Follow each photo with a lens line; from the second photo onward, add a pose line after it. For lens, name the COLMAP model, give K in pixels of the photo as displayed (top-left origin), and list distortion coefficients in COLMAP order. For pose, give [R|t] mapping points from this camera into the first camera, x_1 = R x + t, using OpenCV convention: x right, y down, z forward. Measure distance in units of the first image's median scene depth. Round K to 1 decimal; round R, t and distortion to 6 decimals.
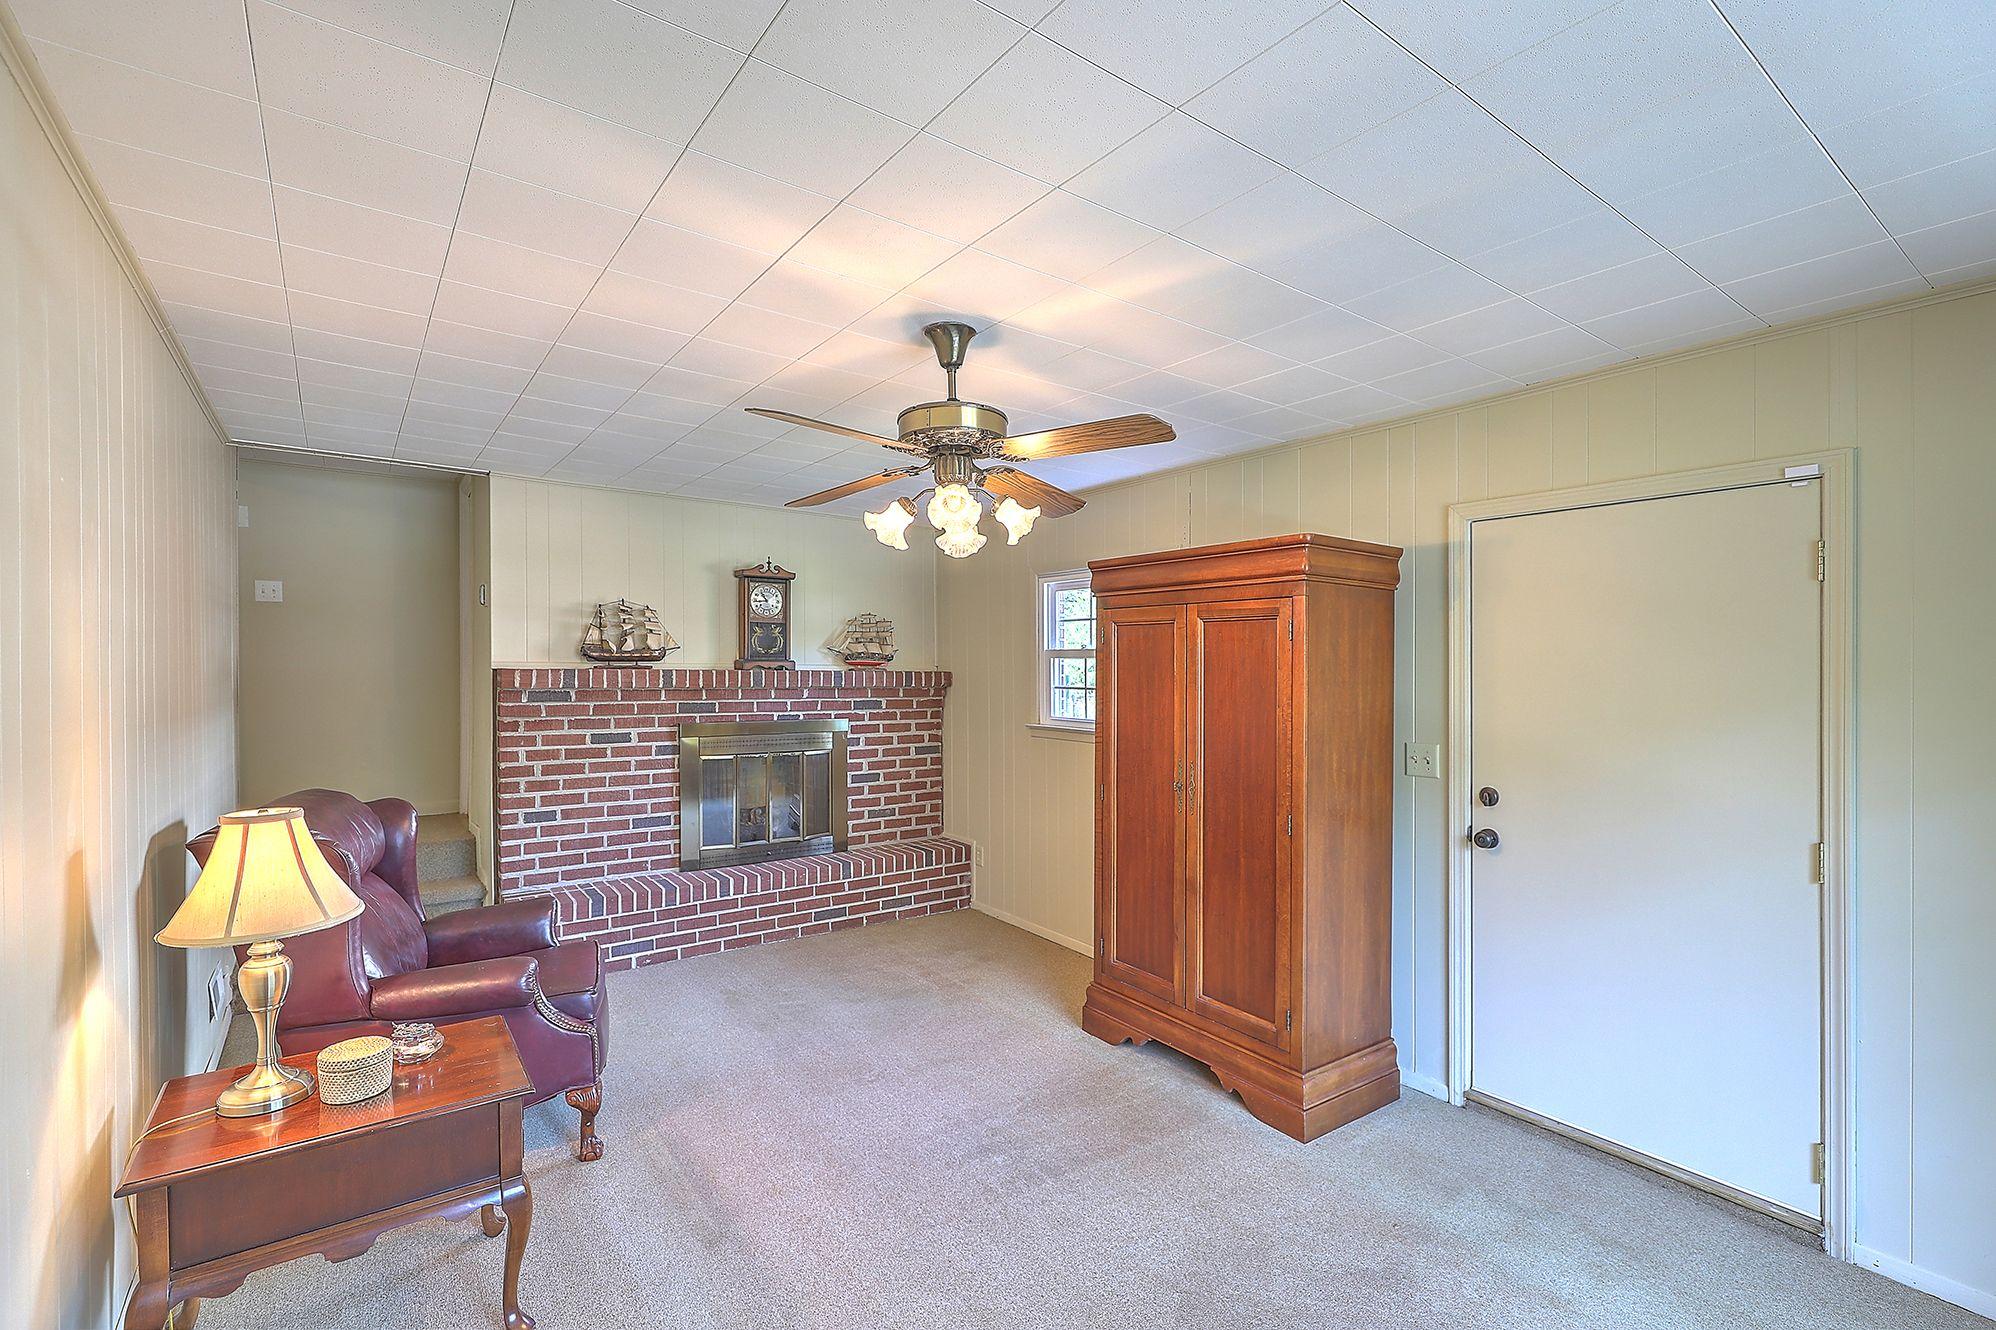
lens RADIAL K [[907.7, 0, 1002.1], [0, 907.7, 670.1], [0, 0, 1]] dist [-0.000175, 0.000017]
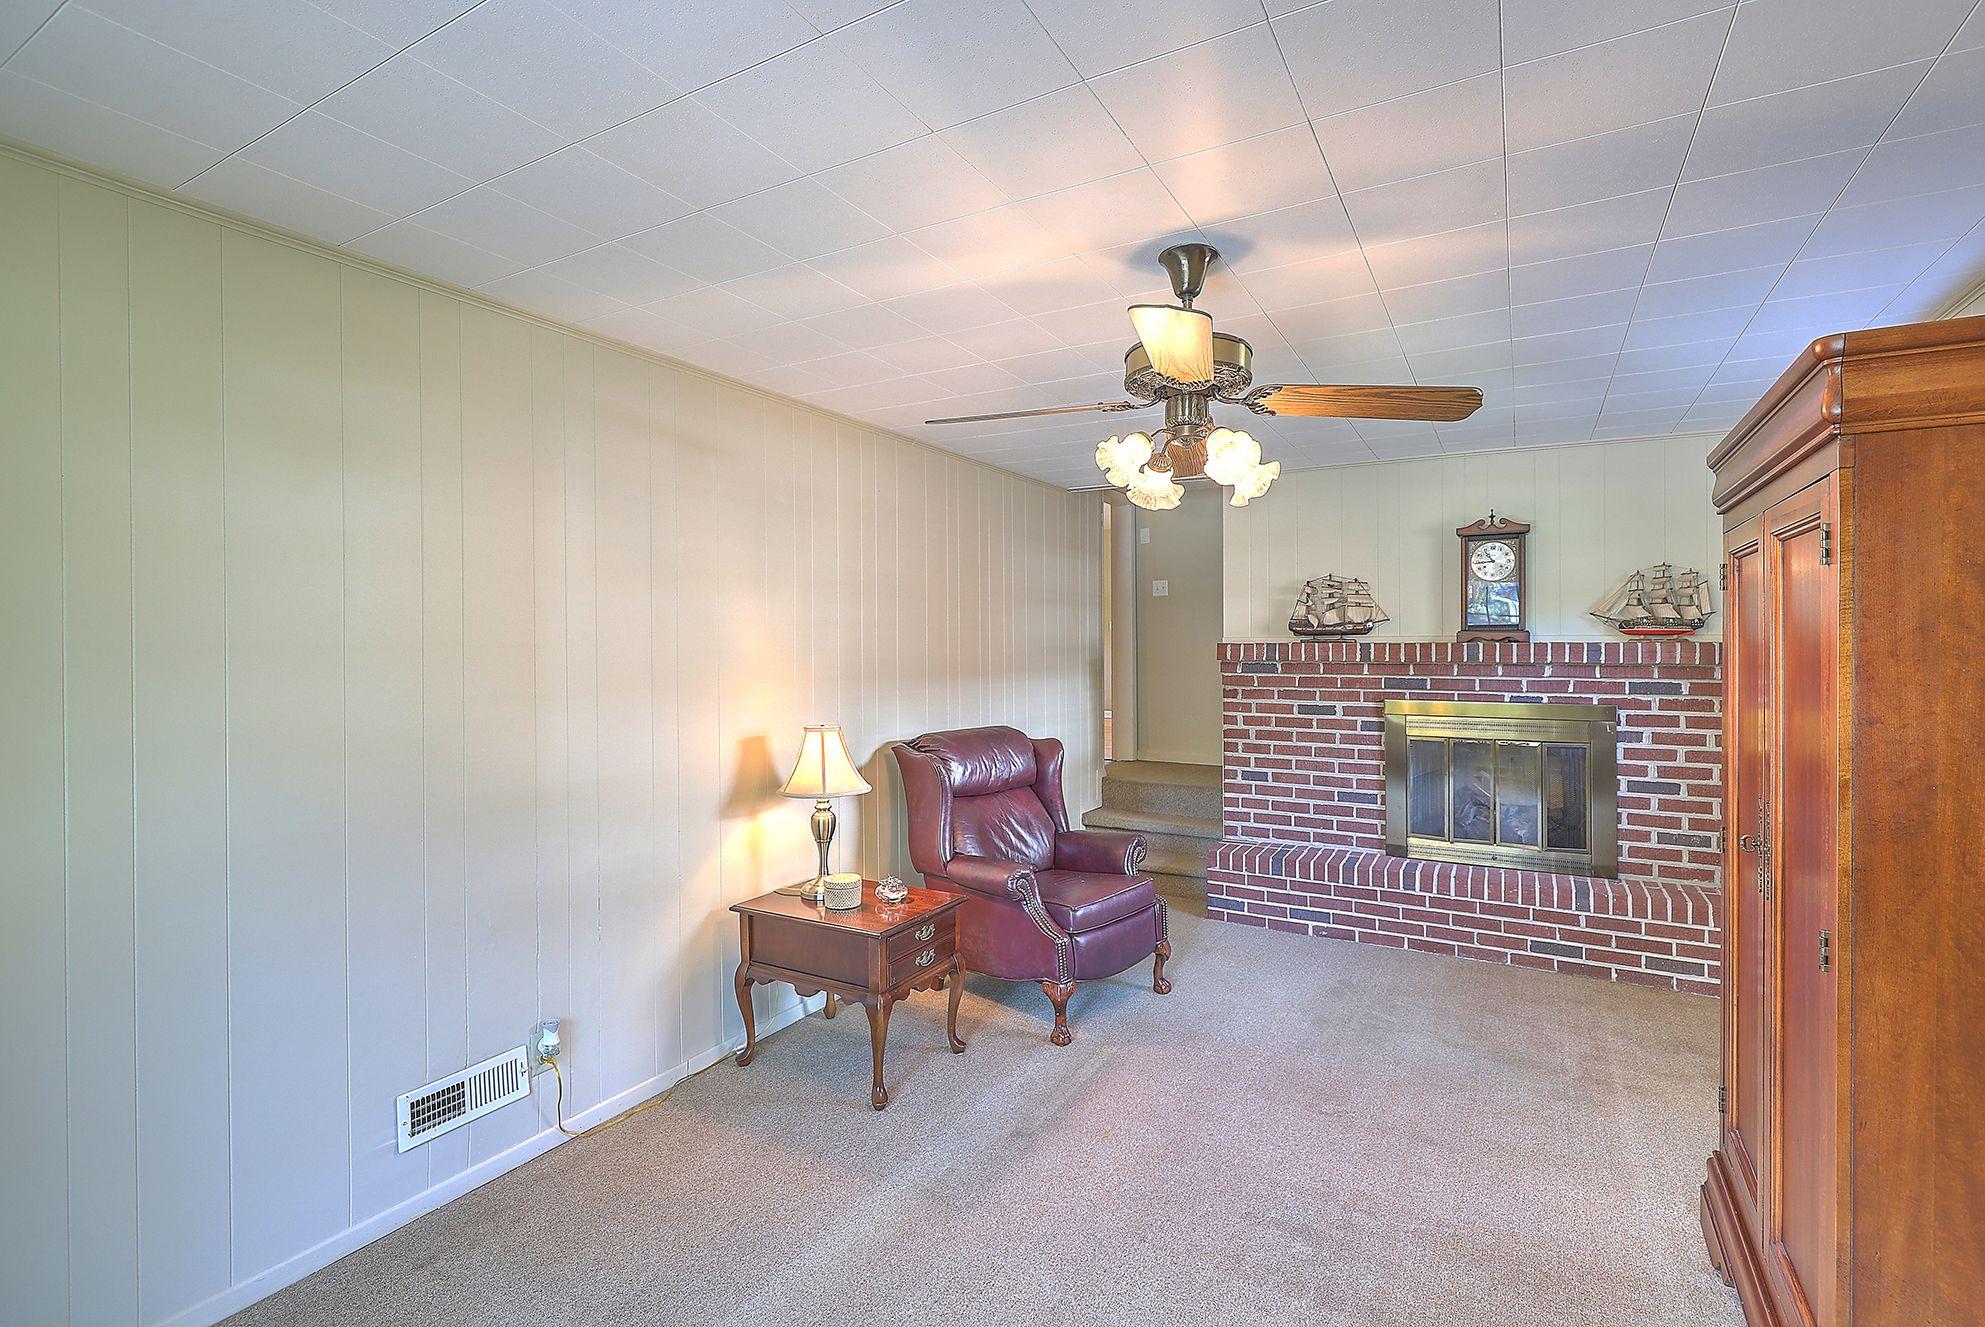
lens RADIAL K [[902.7, 0, 997.8], [0, 902.7, 653.4], [0, 0, 1]] dist [-0.000175, 0.000017]
pose [[0.400970, 0.000952, -0.916091, 0.363636], [0.004913, 0.999983, 0.003189, 0.005777], [0.916078, -0.005779, 0.400959, 0.257304]]
